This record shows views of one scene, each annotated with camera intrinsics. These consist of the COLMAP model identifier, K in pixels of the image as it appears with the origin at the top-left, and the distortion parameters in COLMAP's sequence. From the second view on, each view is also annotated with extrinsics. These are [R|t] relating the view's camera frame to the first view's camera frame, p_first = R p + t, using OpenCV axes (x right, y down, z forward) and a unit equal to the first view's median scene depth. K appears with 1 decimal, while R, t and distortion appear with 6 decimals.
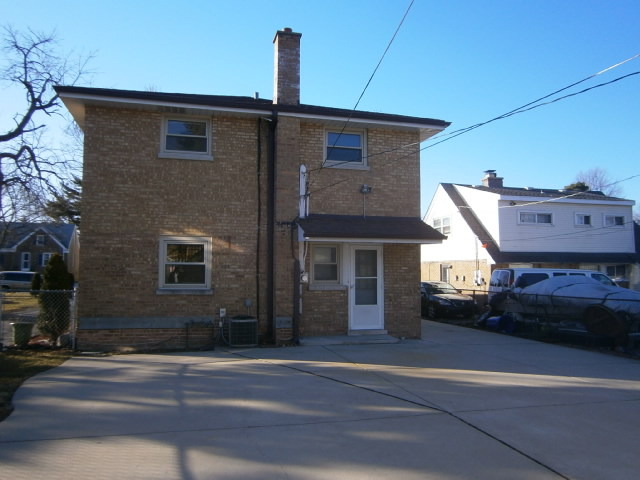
lens RADIAL K [[483.3, 0, 319.3], [0, 483.3, 235.9], [0, 0, 1]] dist [-0.025998, 0.013336]
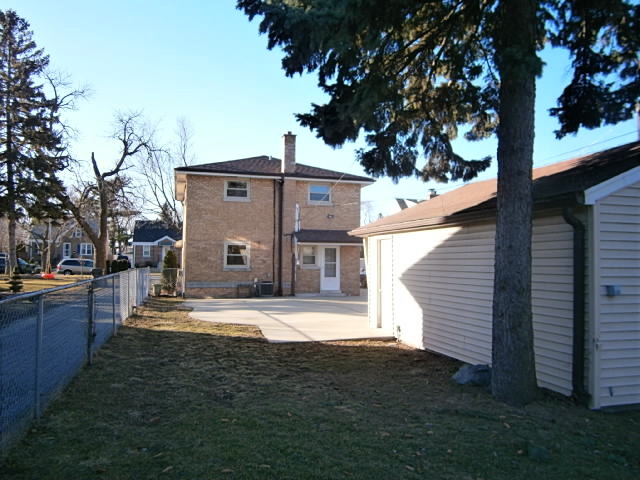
lens RADIAL K [[483.3, 0, 321.3], [0, 483.3, 243.4], [0, 0, 1]] dist [-0.025998, 0.013336]
pose [[0.999930, 0.006677, 0.009792, 0.044800], [-0.007036, 0.999287, 0.037102, -0.062829], [-0.009538, -0.037168, 0.999264, -0.927910]]
